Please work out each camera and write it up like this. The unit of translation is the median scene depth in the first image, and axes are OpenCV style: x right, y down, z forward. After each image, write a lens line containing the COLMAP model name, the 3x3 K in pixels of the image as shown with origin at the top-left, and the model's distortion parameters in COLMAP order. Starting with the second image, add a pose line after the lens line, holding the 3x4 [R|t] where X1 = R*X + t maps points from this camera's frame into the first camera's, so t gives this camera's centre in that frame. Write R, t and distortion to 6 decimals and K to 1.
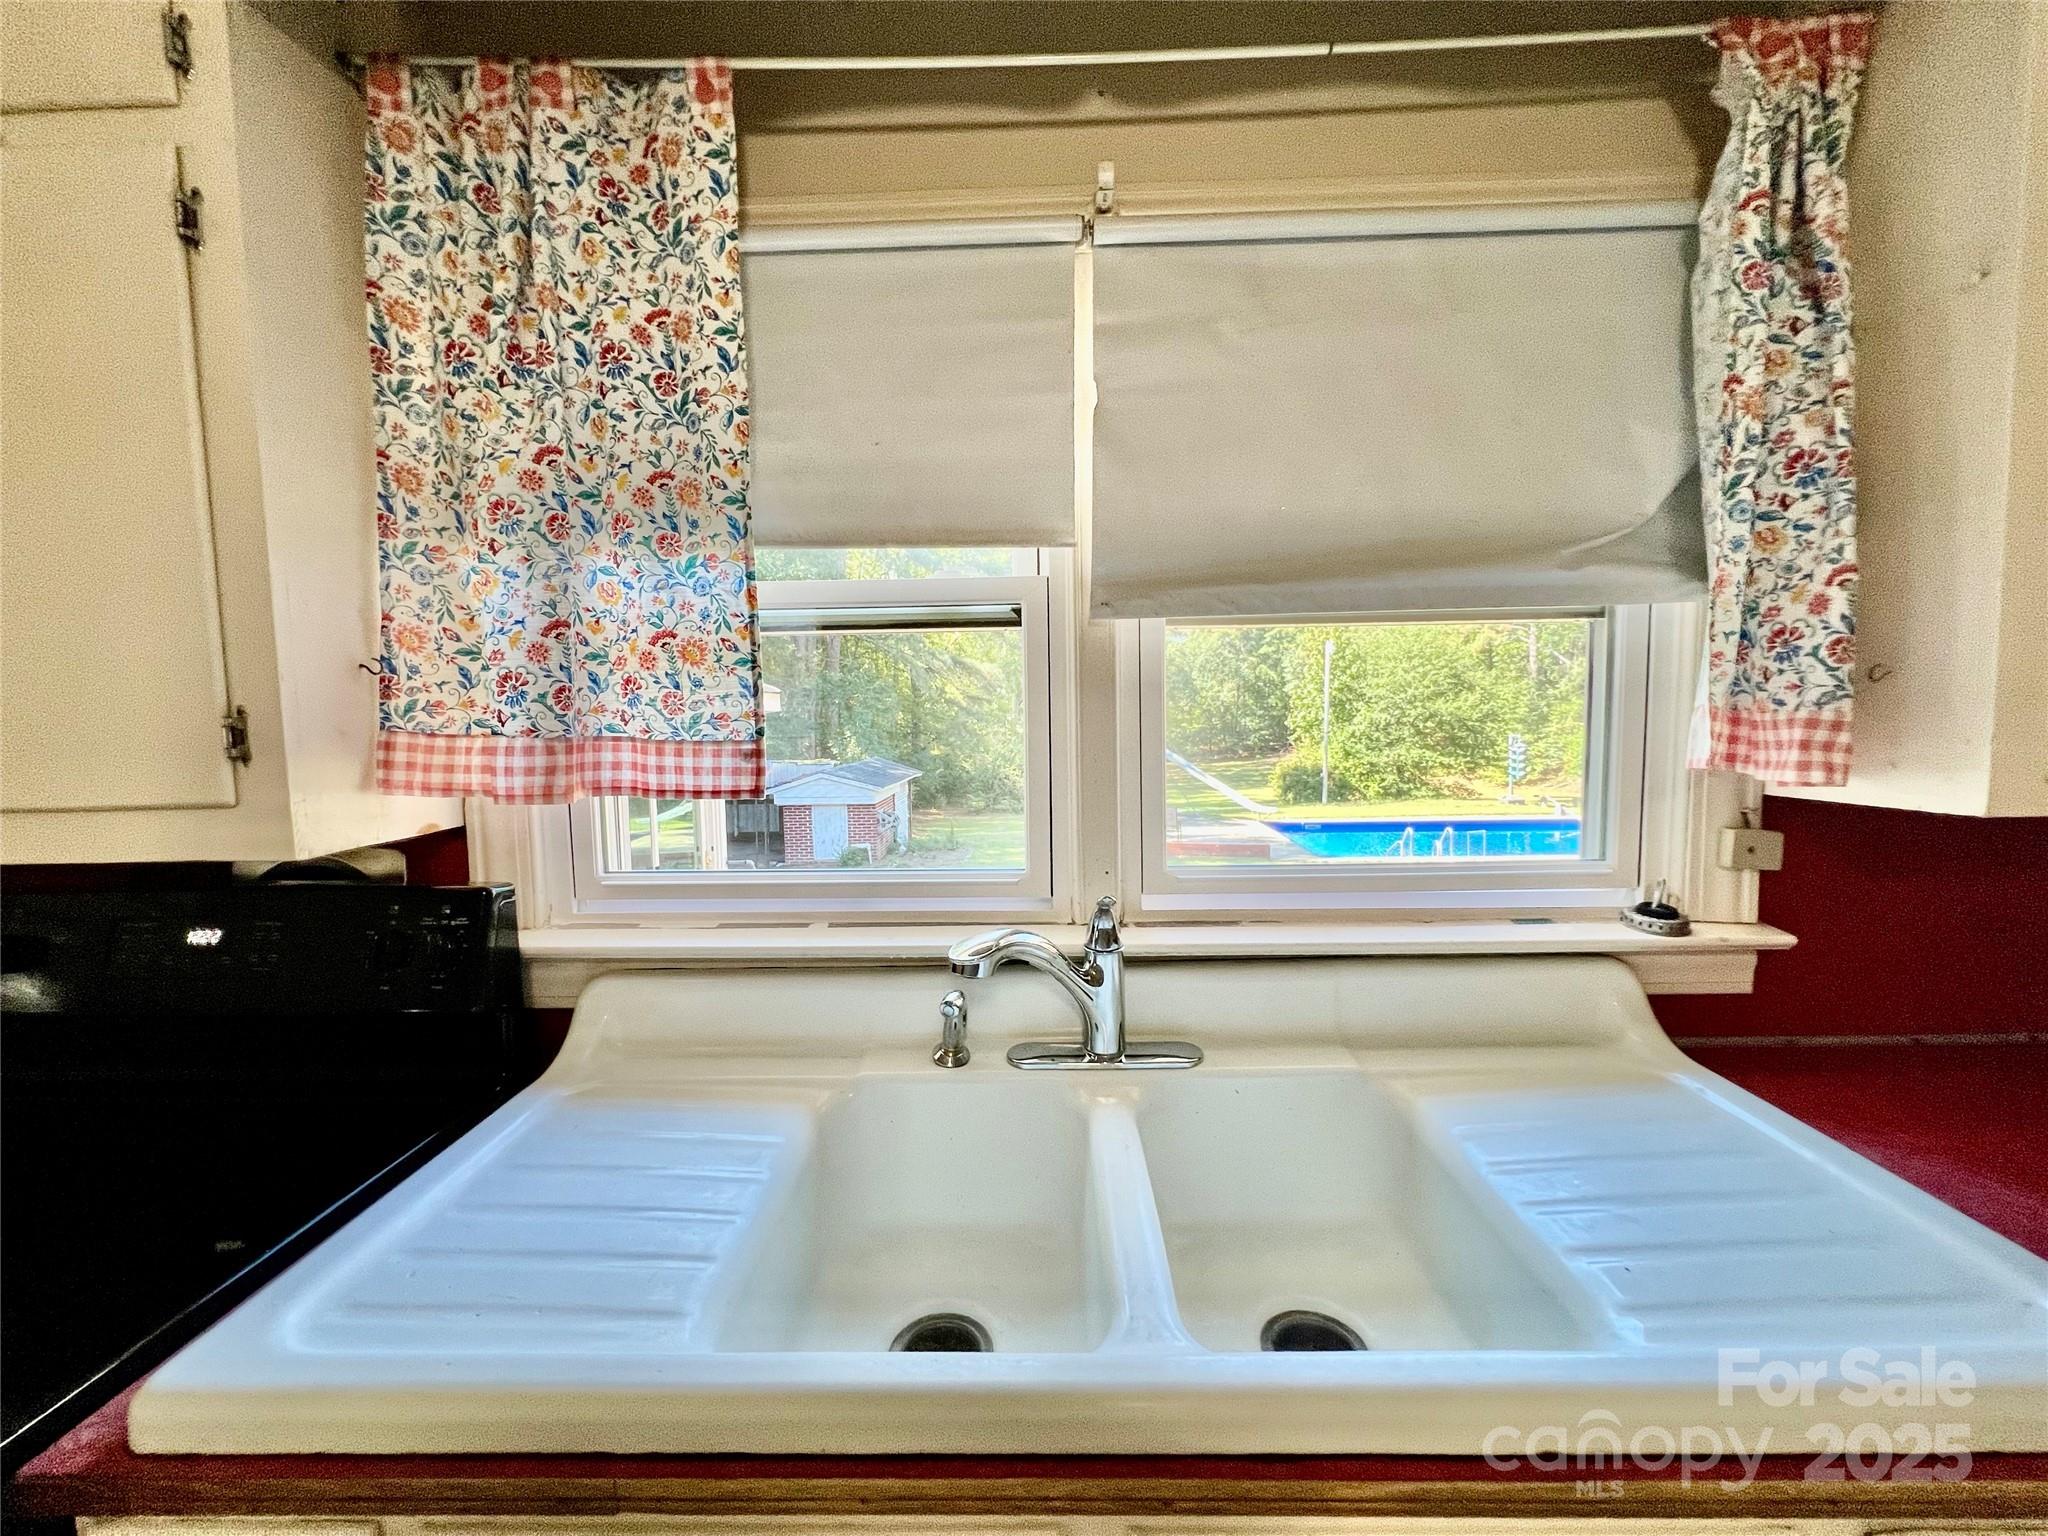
lens RADIAL K [[822.4, 0, 1024.0], [0, 822.4, 768.0], [0, 0, 1]] dist [-0.000890, -0.000059]
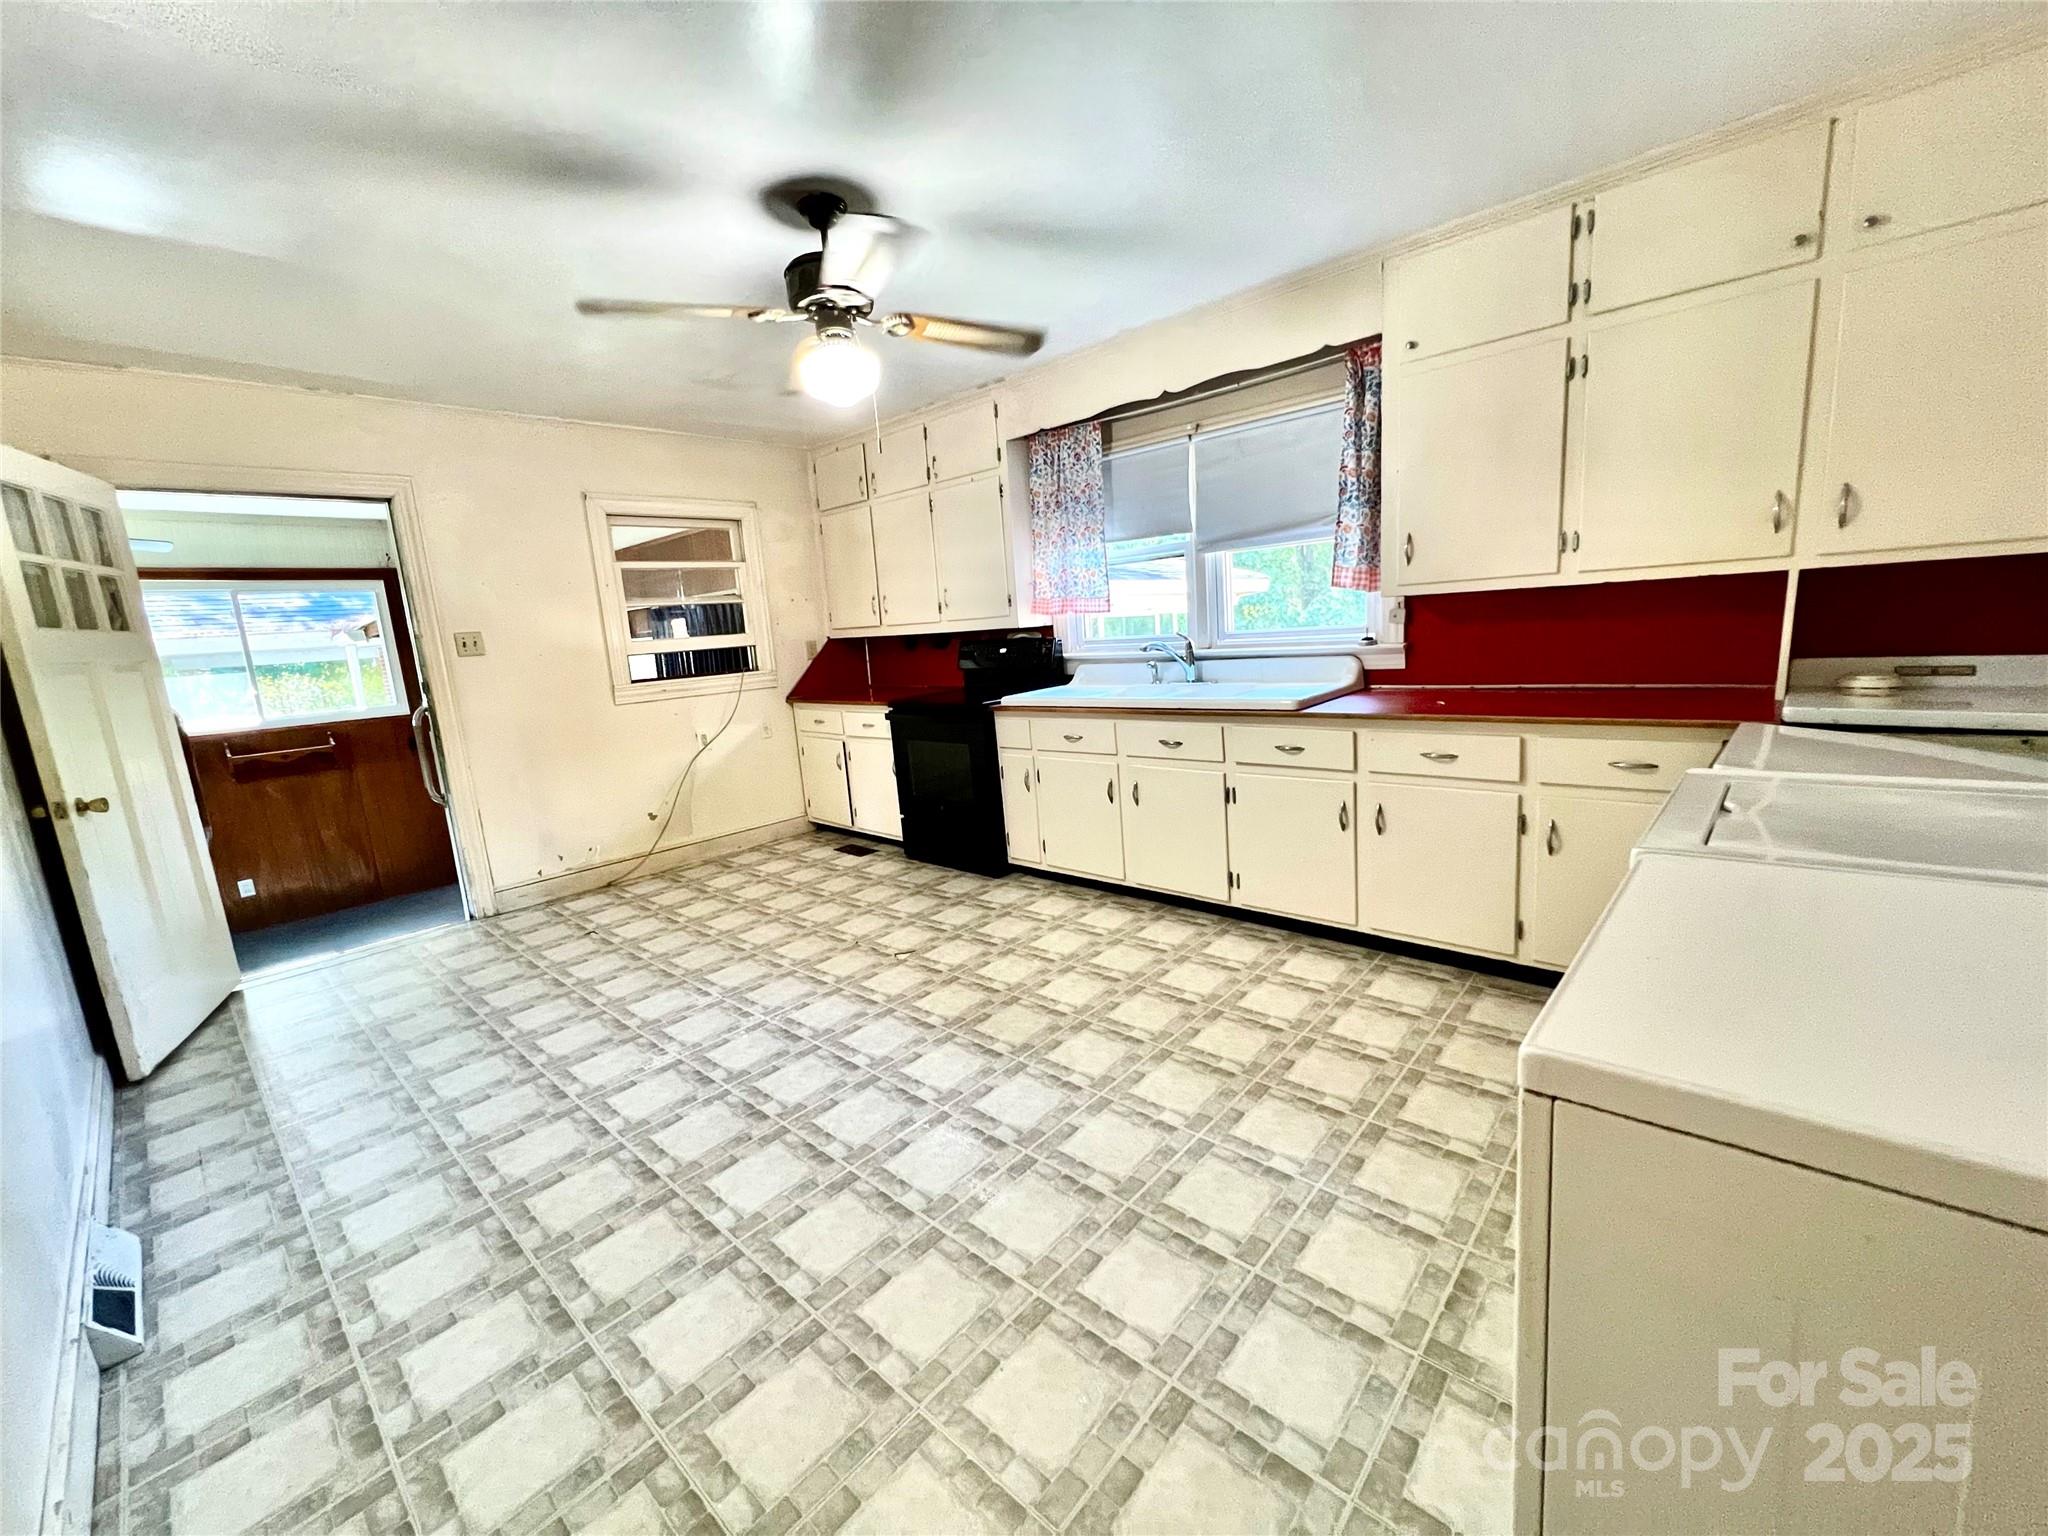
lens RADIAL K [[822.4, 0, 1024.0], [0, 822.4, 768.0], [0, 0, 1]] dist [-0.000890, -0.000059]
pose [[0.748503, 0.081938, -0.658050, 1.939966], [0.007626, 0.991208, 0.132096, 0.246889], [0.663088, -0.103893, 0.741297, -2.153123]]
